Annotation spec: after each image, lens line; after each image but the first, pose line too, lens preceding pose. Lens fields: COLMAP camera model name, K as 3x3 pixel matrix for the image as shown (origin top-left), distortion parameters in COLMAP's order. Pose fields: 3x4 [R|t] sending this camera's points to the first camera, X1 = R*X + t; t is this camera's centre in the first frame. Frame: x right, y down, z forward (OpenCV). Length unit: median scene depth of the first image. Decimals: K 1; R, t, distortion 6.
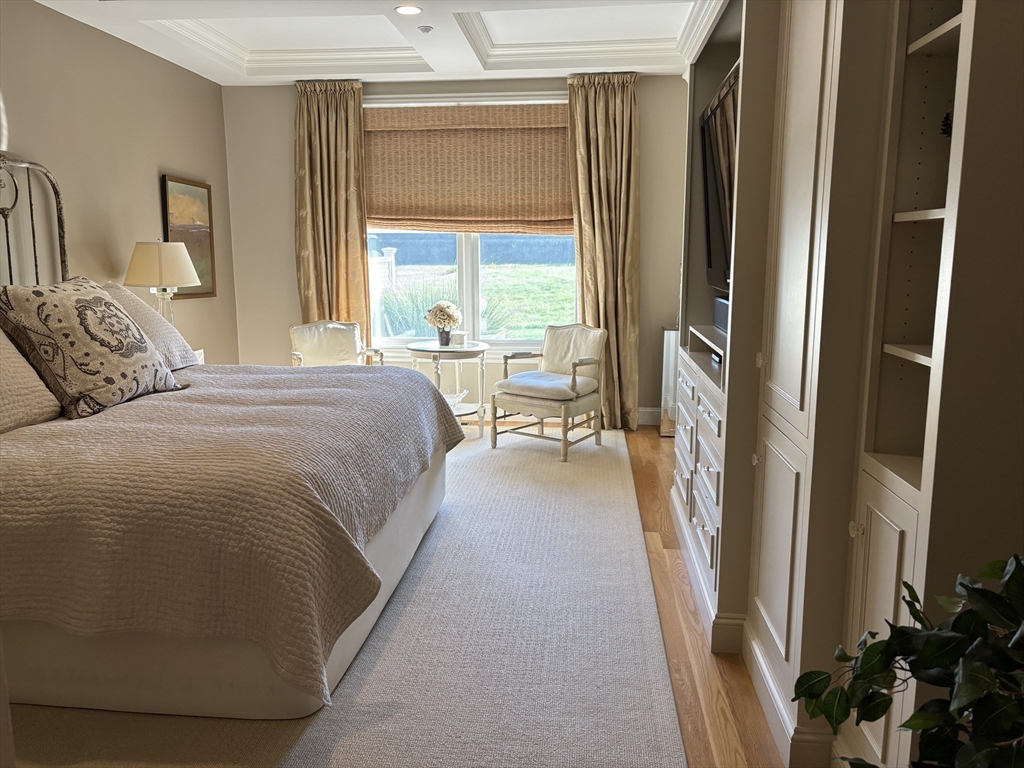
lens RADIAL K [[771.3, 0, 514.3], [0, 771.3, 382.2], [0, 0, 1]] dist [0.053807, -0.062168]
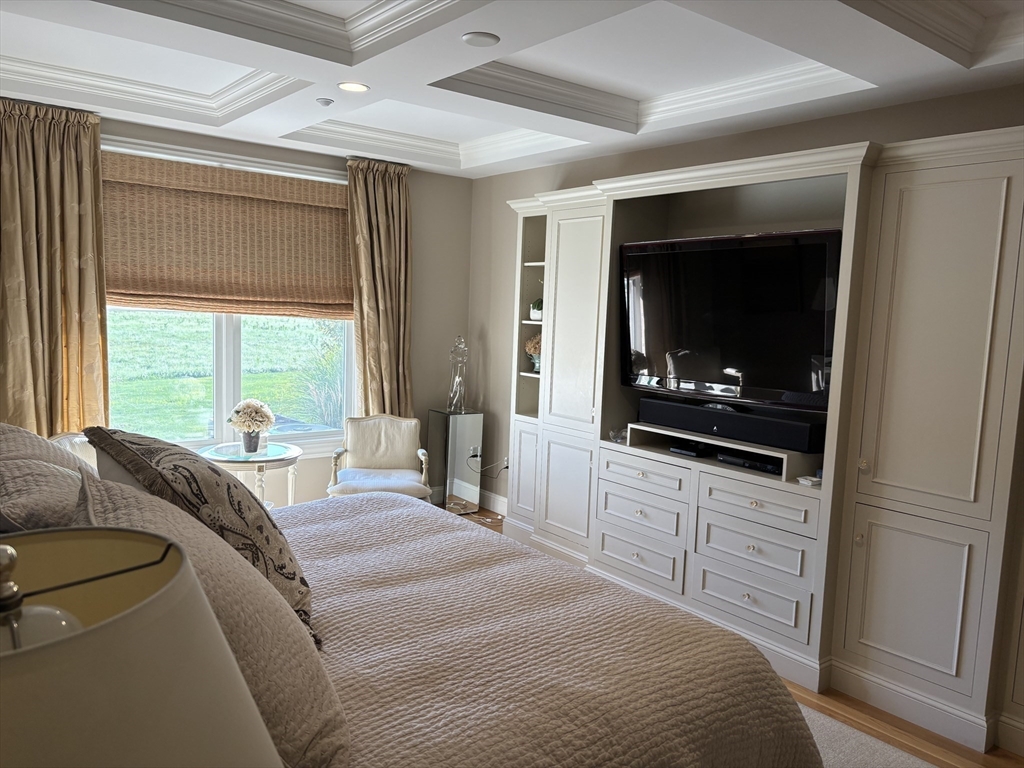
lens RADIAL K [[771.3, 0, 510.5], [0, 771.3, 383.6], [0, 0, 1]] dist [0.053807, -0.062168]
pose [[0.716984, -0.041621, 0.695846, -0.448298], [0.076966, 0.996840, -0.019679, -0.078743], [-0.692828, 0.067666, 0.717921, 0.185270]]
